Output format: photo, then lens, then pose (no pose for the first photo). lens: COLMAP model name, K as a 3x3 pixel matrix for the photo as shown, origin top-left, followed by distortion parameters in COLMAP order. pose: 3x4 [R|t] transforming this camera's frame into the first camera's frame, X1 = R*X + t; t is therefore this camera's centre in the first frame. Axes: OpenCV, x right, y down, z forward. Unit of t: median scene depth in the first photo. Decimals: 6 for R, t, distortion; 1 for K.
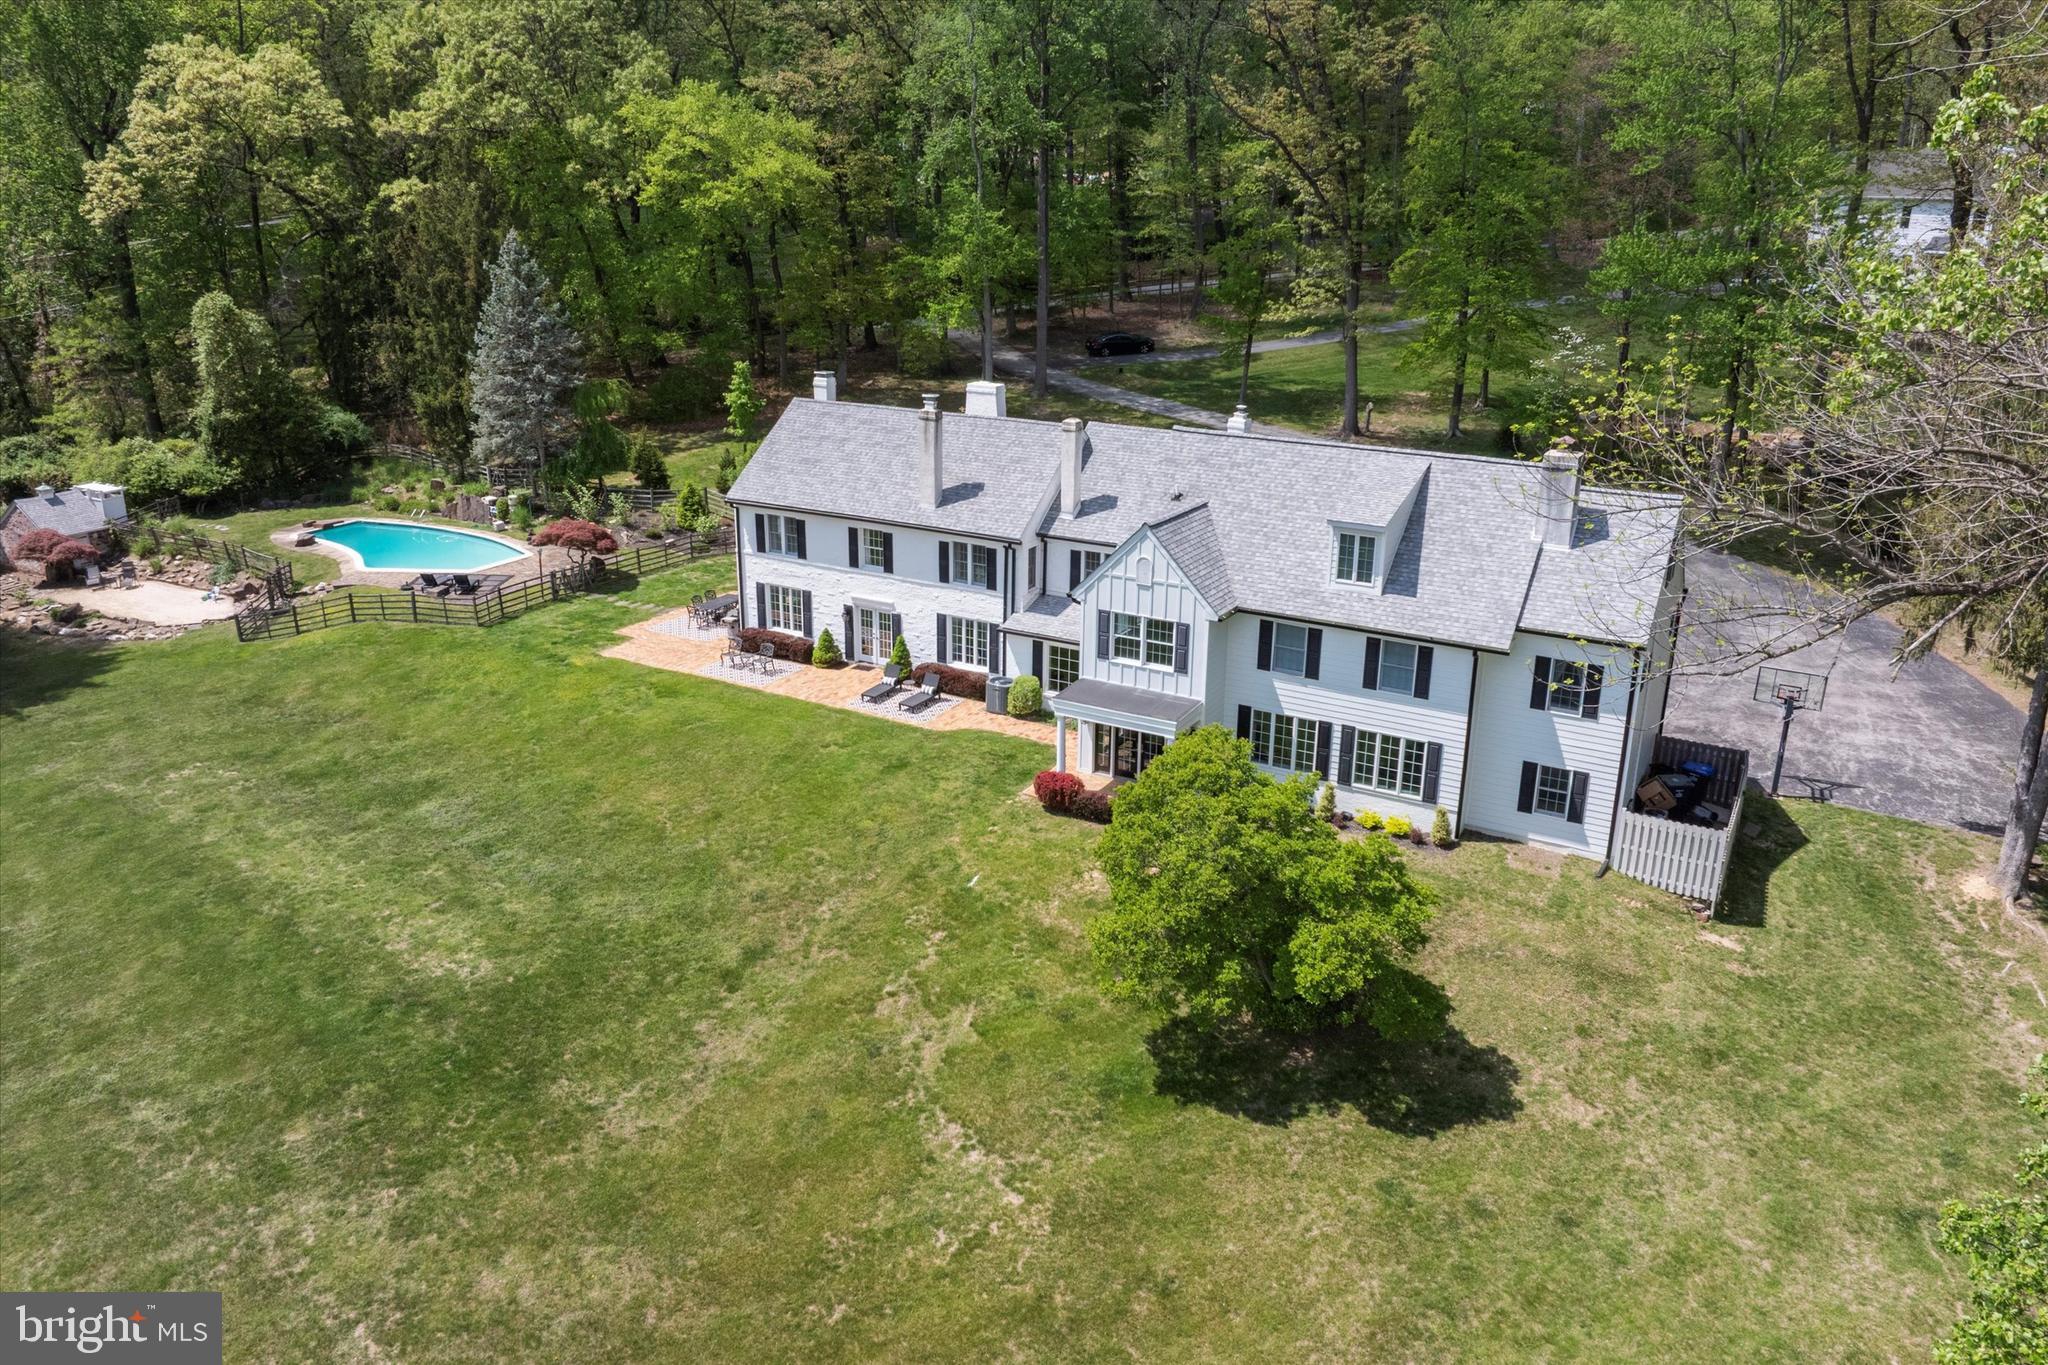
lens RADIAL K [[1475.5, 0, 1024.0], [0, 1475.5, 682.5], [0, 0, 1]] dist [-0.044130, 0.001843]
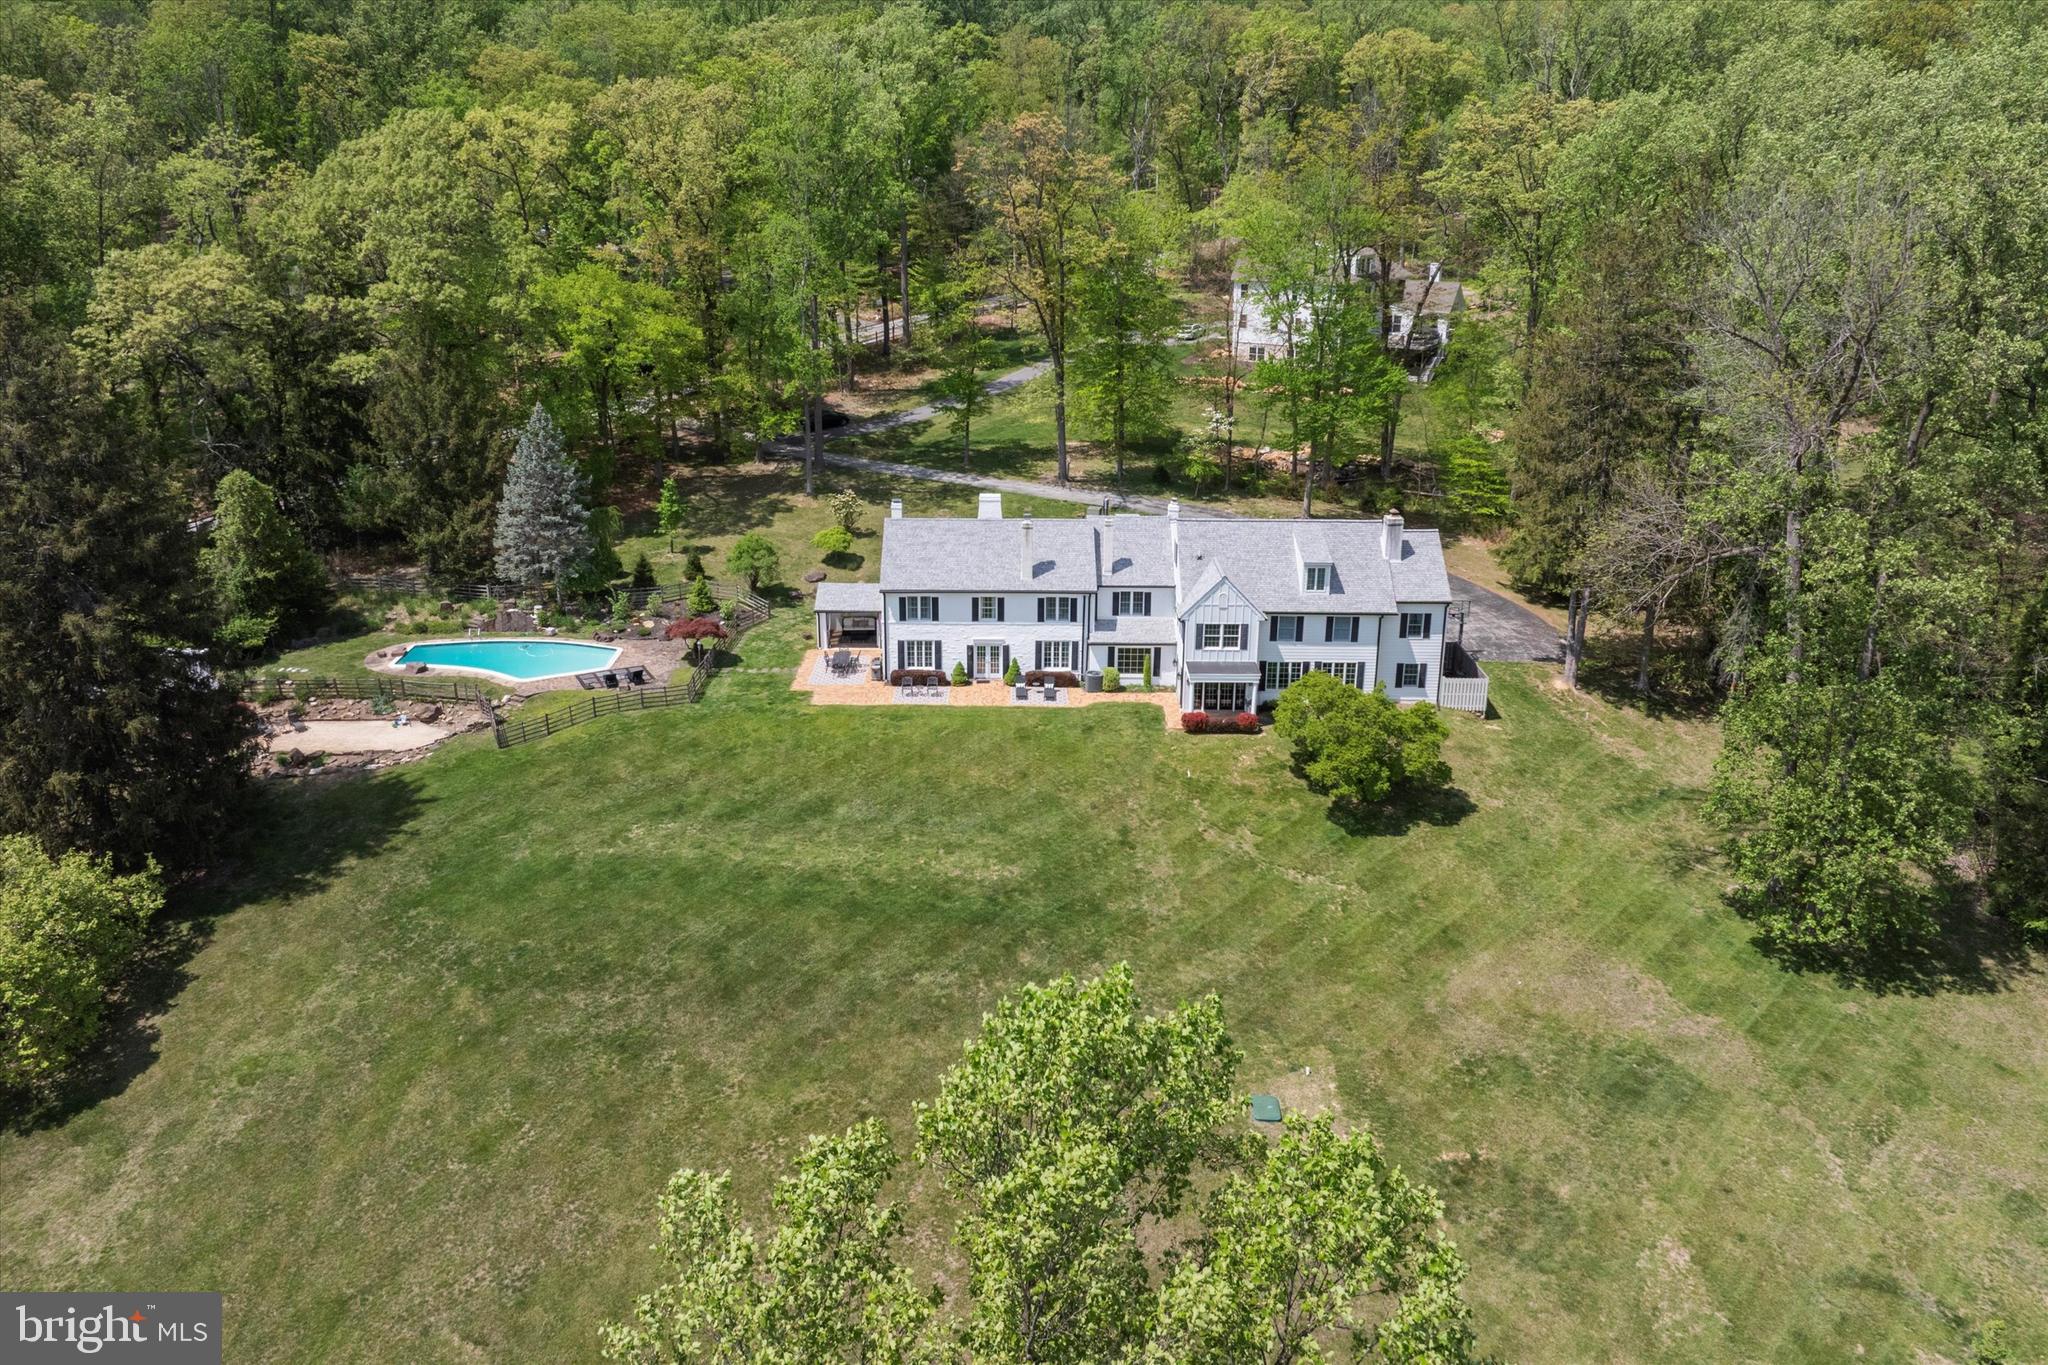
lens RADIAL K [[1475.5, 0, 1024.0], [0, 1475.5, 682.5], [0, 0, 1]] dist [-0.044130, 0.001843]
pose [[0.861200, -0.174029, 0.477545, -0.898732], [0.162831, 0.984502, 0.065128, -0.114399], [-0.481478, 0.021671, 0.876190, -0.466437]]
